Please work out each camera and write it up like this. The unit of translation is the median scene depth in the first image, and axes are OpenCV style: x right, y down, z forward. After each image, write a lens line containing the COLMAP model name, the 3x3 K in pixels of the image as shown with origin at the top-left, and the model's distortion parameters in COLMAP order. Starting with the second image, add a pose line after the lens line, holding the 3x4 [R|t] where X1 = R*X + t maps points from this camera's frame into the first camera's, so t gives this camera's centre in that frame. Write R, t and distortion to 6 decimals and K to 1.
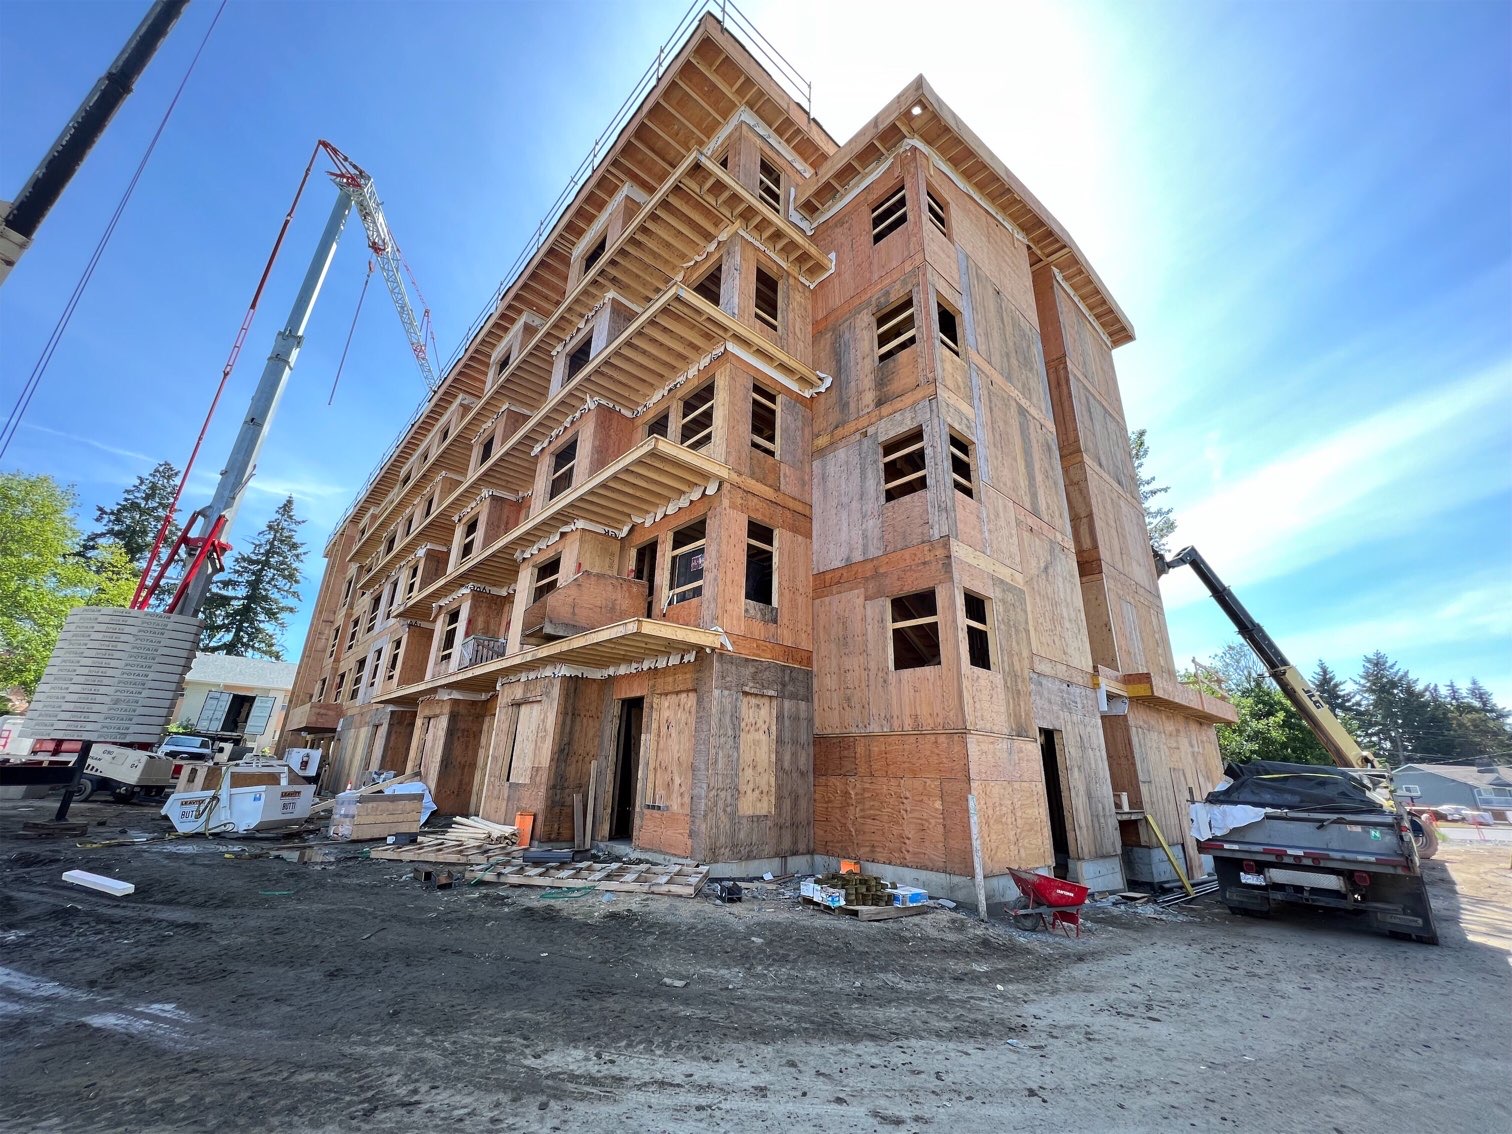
lens RADIAL K [[591.4, 0, 756.0], [0, 591.4, 567.0], [0, 0, 1]] dist [-0.002161, -0.000075]
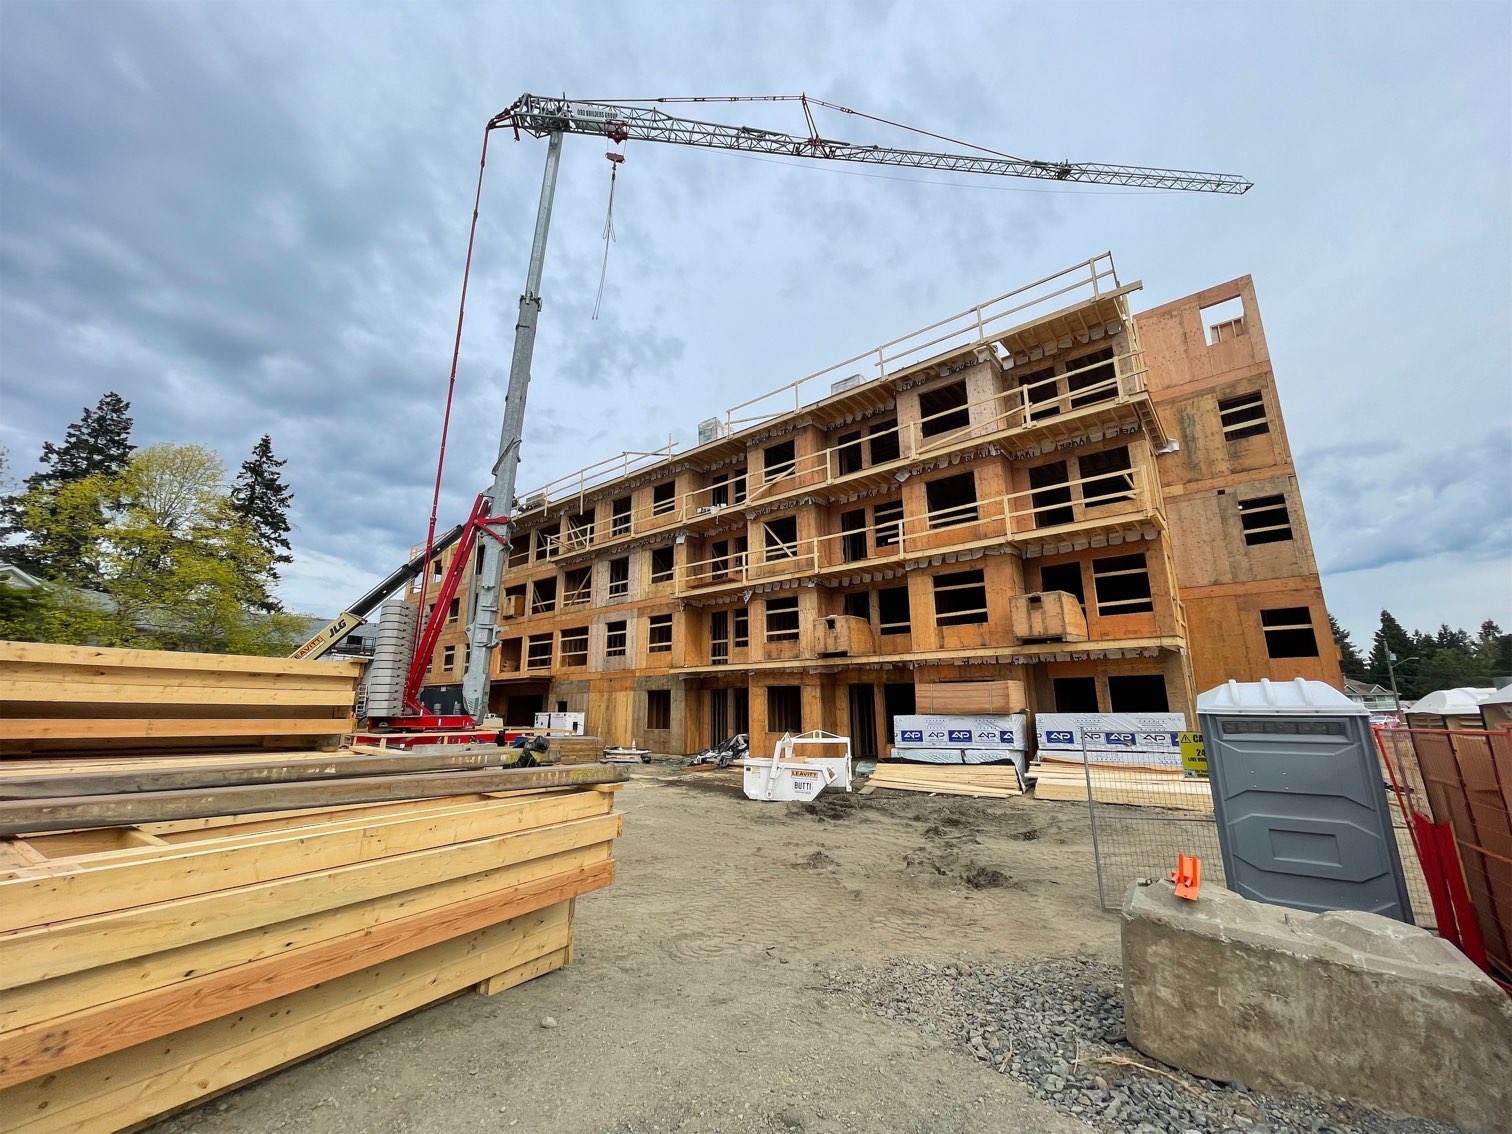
lens RADIAL K [[591.4, 0, 756.0], [0, 591.4, 567.0], [0, 0, 1]] dist [-0.002161, -0.000075]
pose [[0.987028, -0.005744, 0.160446, -0.212036], [-0.012857, 0.993322, 0.114656, -0.035176], [-0.160033, -0.115231, 0.980363, -0.045464]]
